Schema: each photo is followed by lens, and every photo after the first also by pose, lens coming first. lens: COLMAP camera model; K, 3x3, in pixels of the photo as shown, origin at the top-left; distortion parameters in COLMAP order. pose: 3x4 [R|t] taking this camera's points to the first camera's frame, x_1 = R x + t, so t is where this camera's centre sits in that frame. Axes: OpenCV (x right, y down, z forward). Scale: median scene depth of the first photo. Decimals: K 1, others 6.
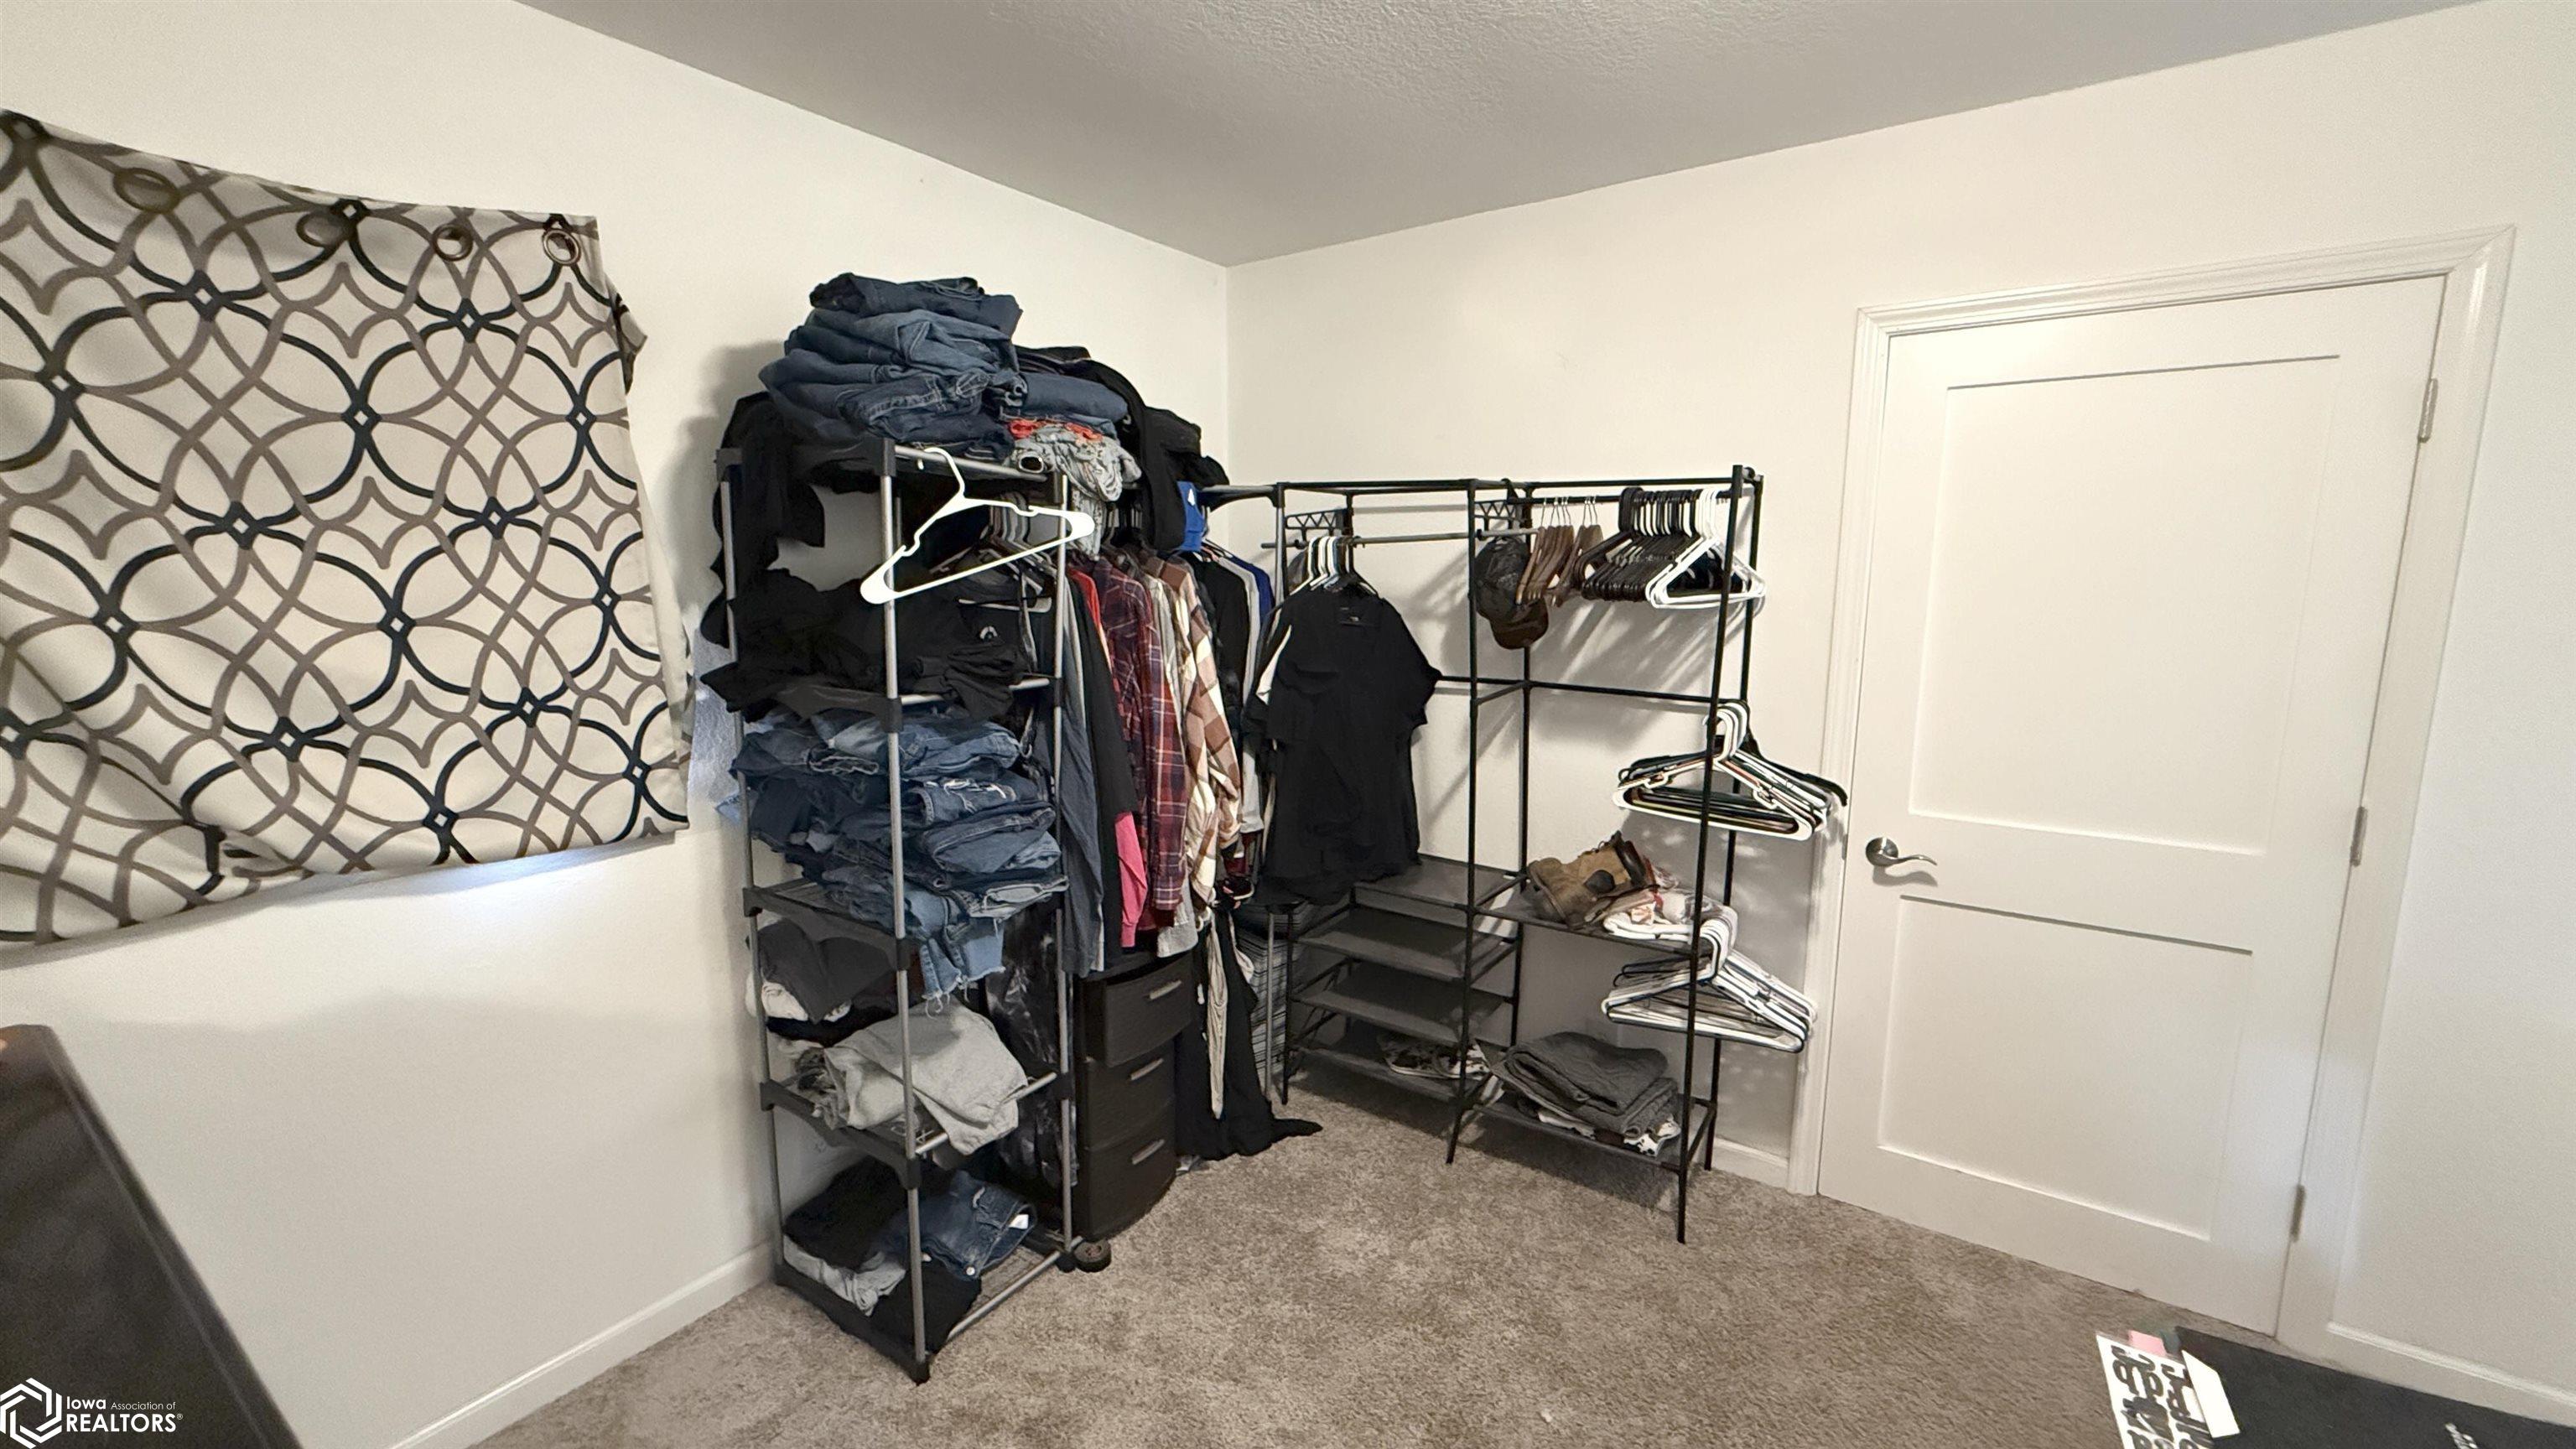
lens RADIAL K [[1028.8, 0, 1279.4], [0, 1028.8, 725.4], [0, 0, 1]] dist [-0.000439, -0.000011]
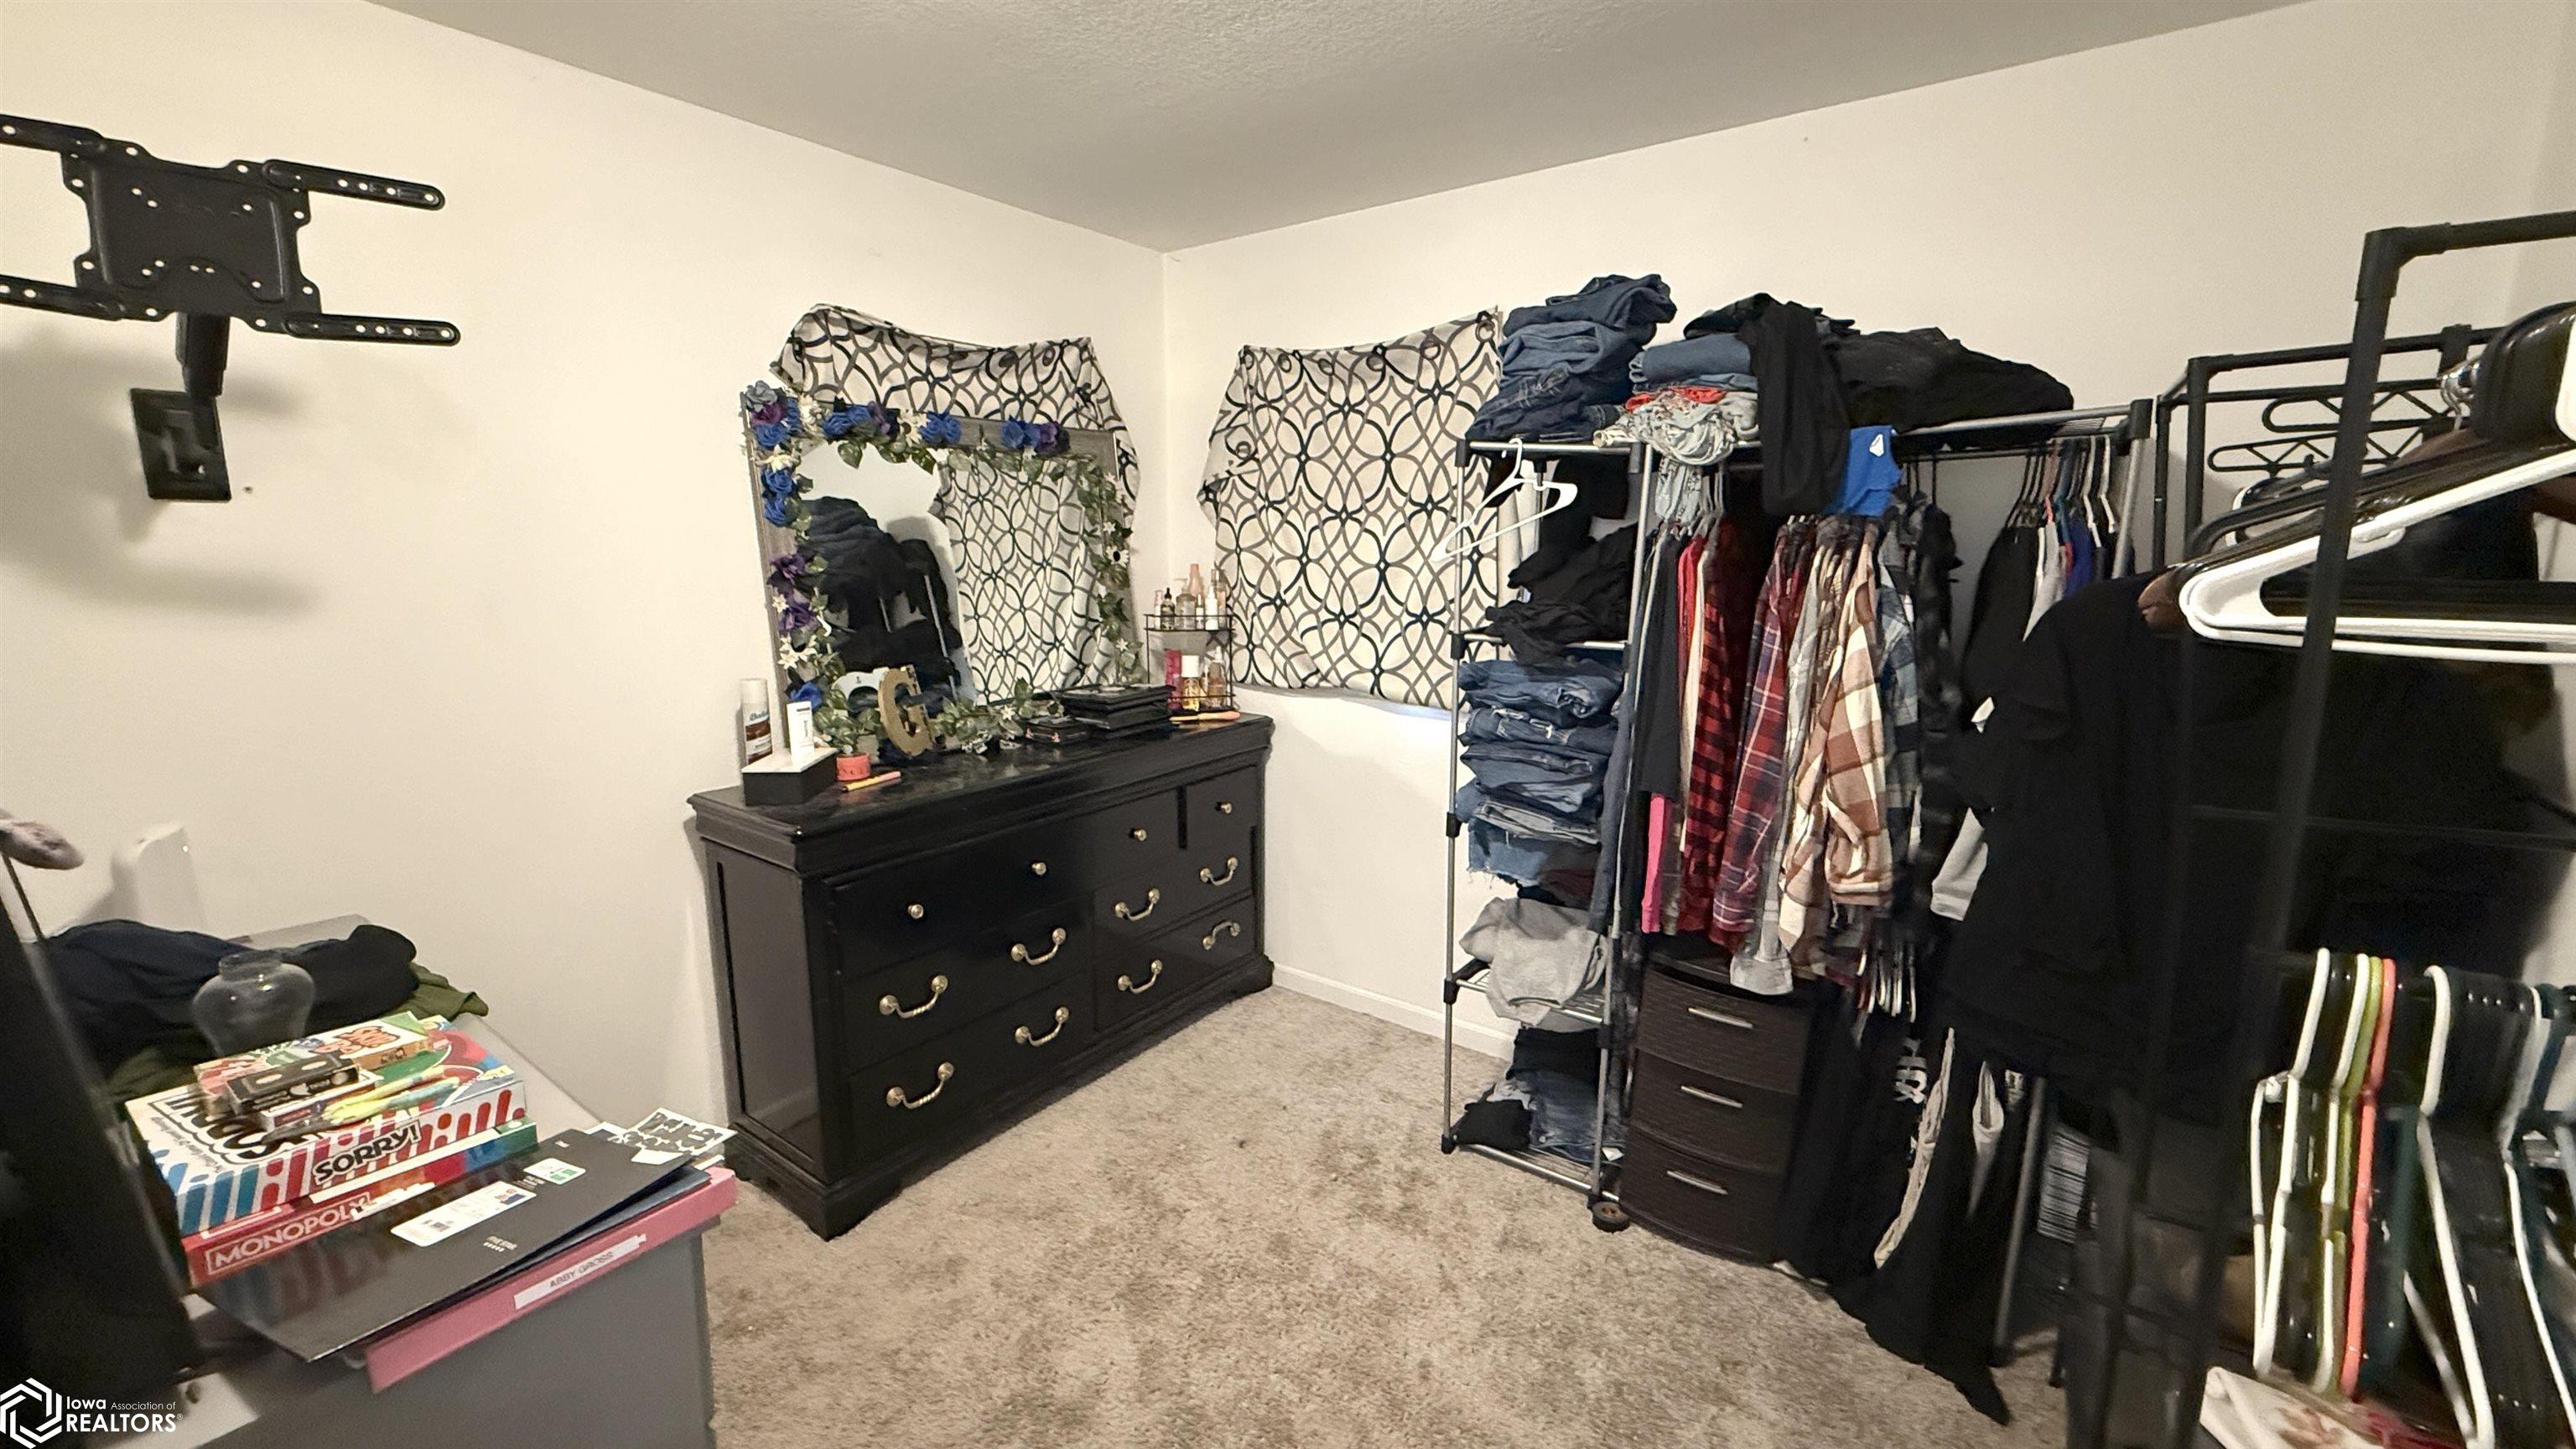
lens RADIAL K [[1028.8, 0, 1279.4], [0, 1028.8, 725.4], [0, 0, 1]] dist [-0.000439, -0.000011]
pose [[-0.034618, 0.183399, -0.982429, 1.035200], [-0.154451, 0.970226, 0.186563, -0.132517], [0.987394, 0.158195, -0.005261, 0.844894]]
